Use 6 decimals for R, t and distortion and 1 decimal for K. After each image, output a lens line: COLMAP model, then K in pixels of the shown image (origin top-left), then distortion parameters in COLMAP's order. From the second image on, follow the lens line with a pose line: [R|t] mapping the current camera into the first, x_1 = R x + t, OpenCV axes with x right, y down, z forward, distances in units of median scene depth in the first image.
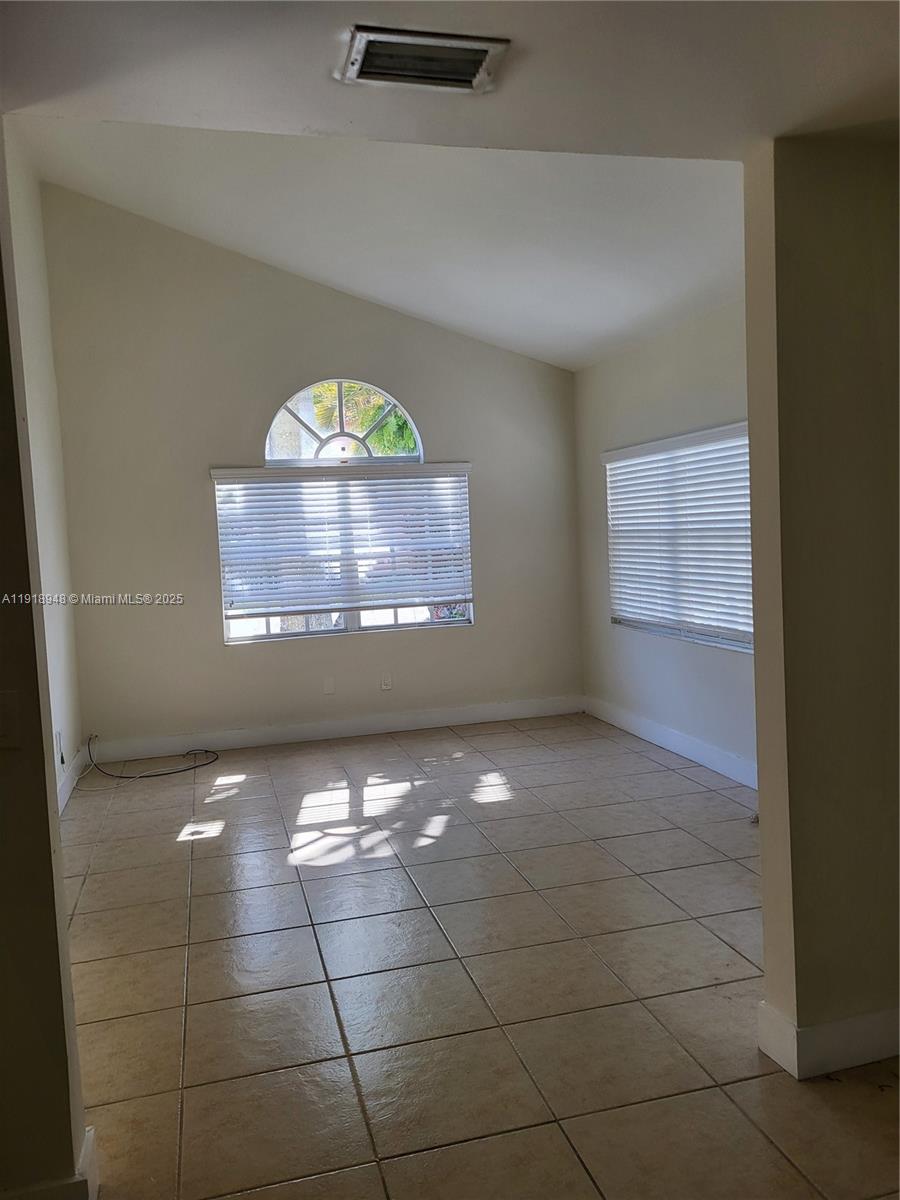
lens RADIAL K [[920.3, 0, 456.3], [0, 920.3, 600.8], [0, 0, 1]] dist [0.048615, -0.039037]
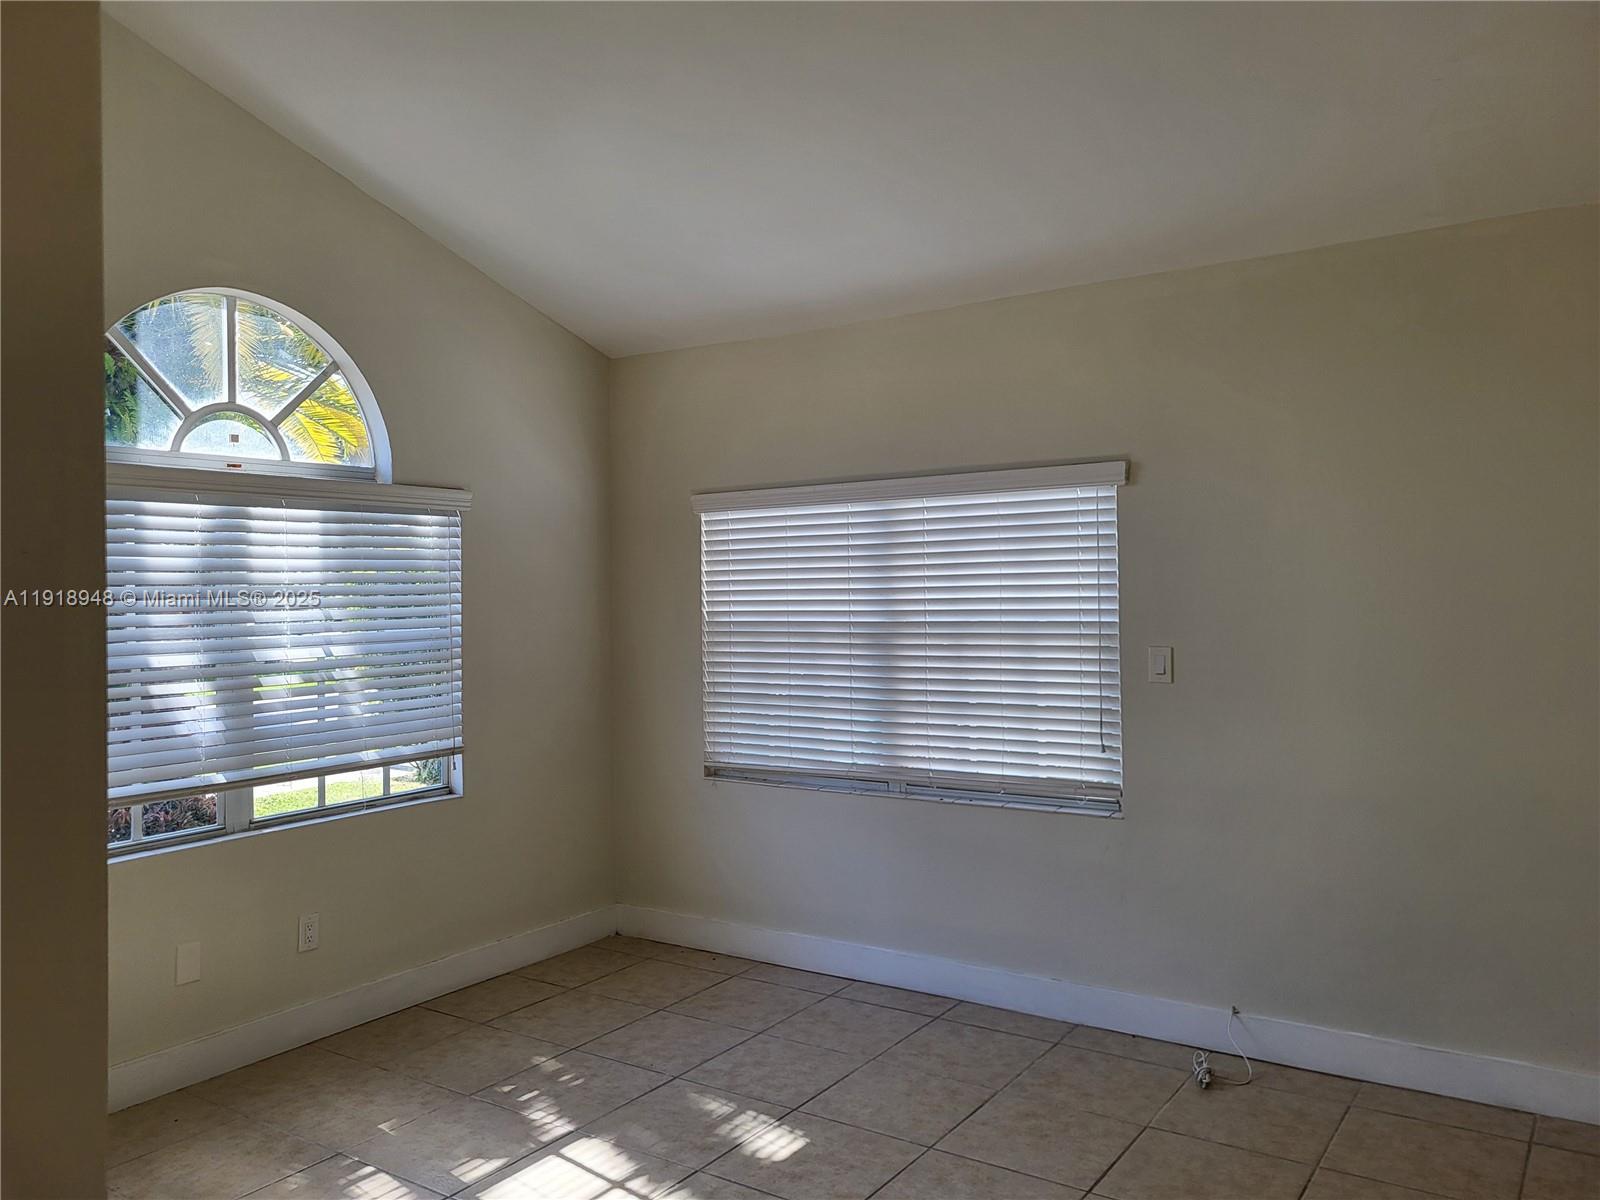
lens RADIAL K [[1227.1, 0, 804.6], [0, 1227.1, 587.5], [0, 0, 1]] dist [0.048615, -0.039037]
pose [[0.758799, 0.035921, 0.650334, -0.318593], [0.032369, 0.995164, -0.092736, -0.022604], [-0.650520, 0.091419, 0.753967, 0.357417]]
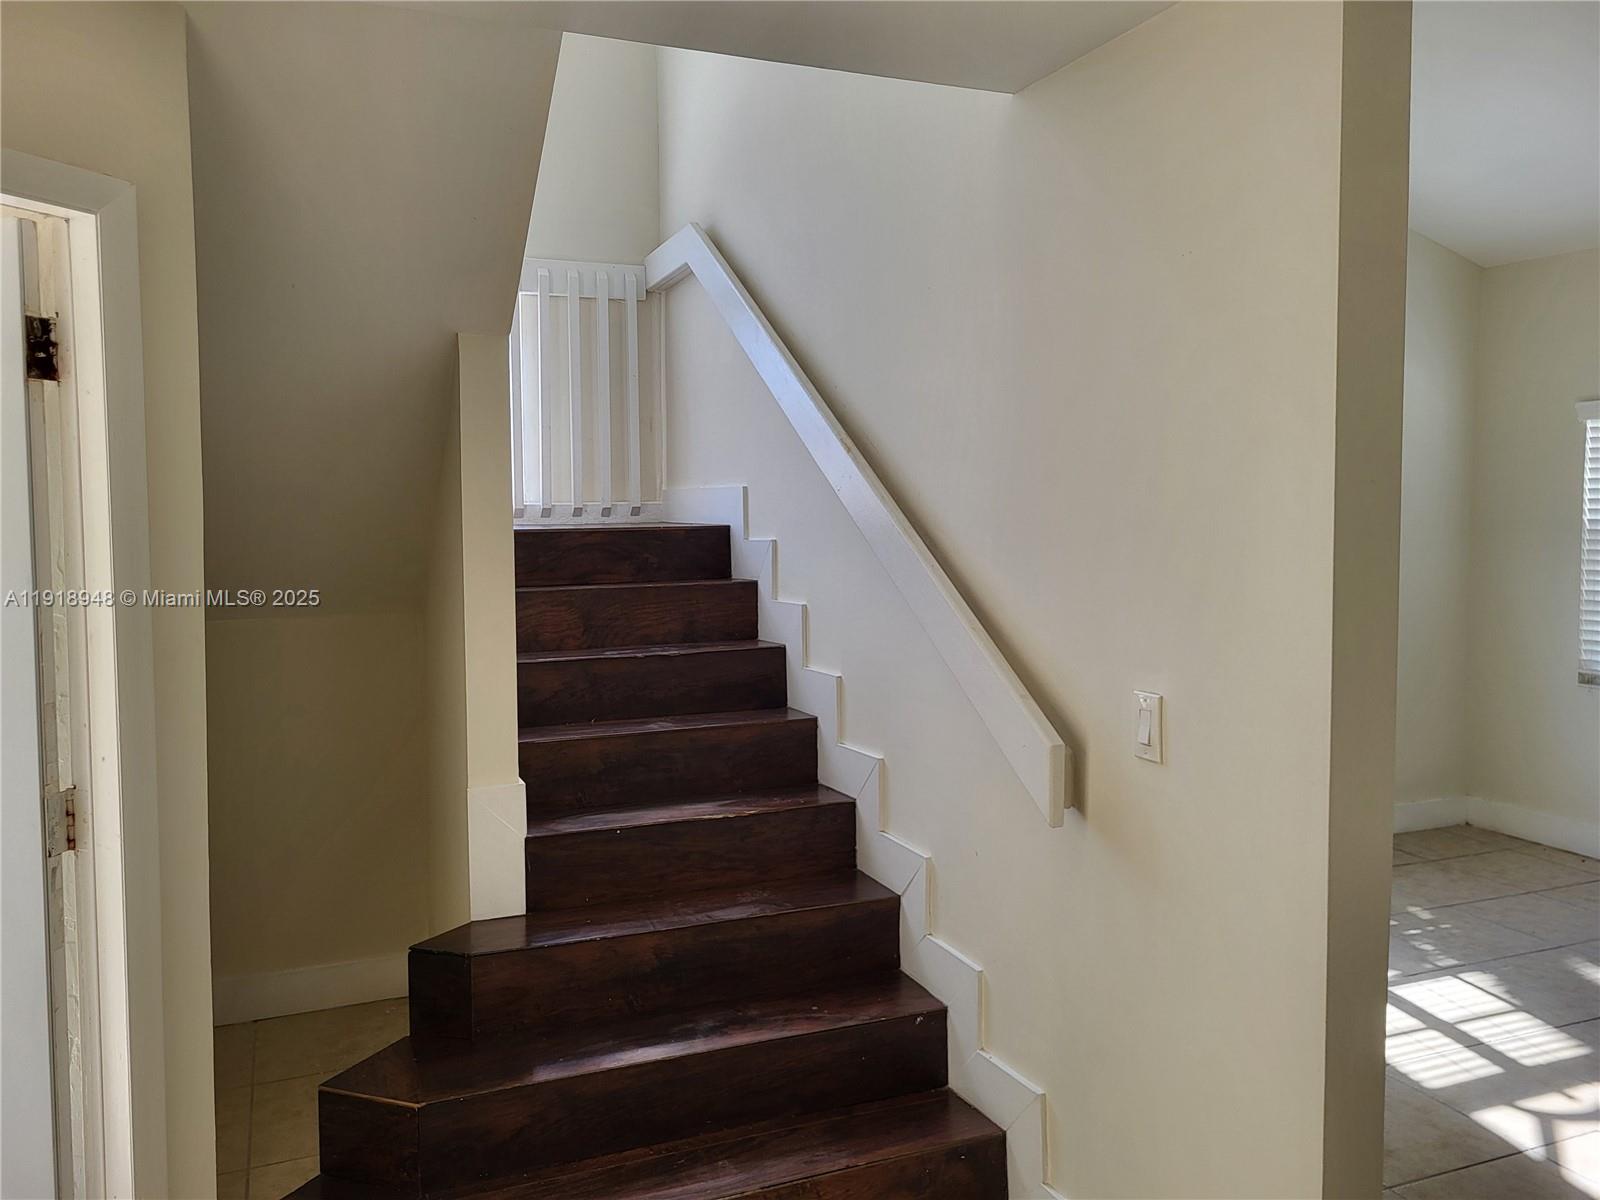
lens RADIAL K [[1227.1, 0, 787.3], [0, 1227.1, 583.8], [0, 0, 1]] dist [0.048615, -0.039037]
pose [[0.992521, 0.031373, 0.117978, -0.460532], [-0.029169, 0.999367, -0.020361, -0.009499], [-0.118542, 0.016768, 0.992807, 0.261849]]
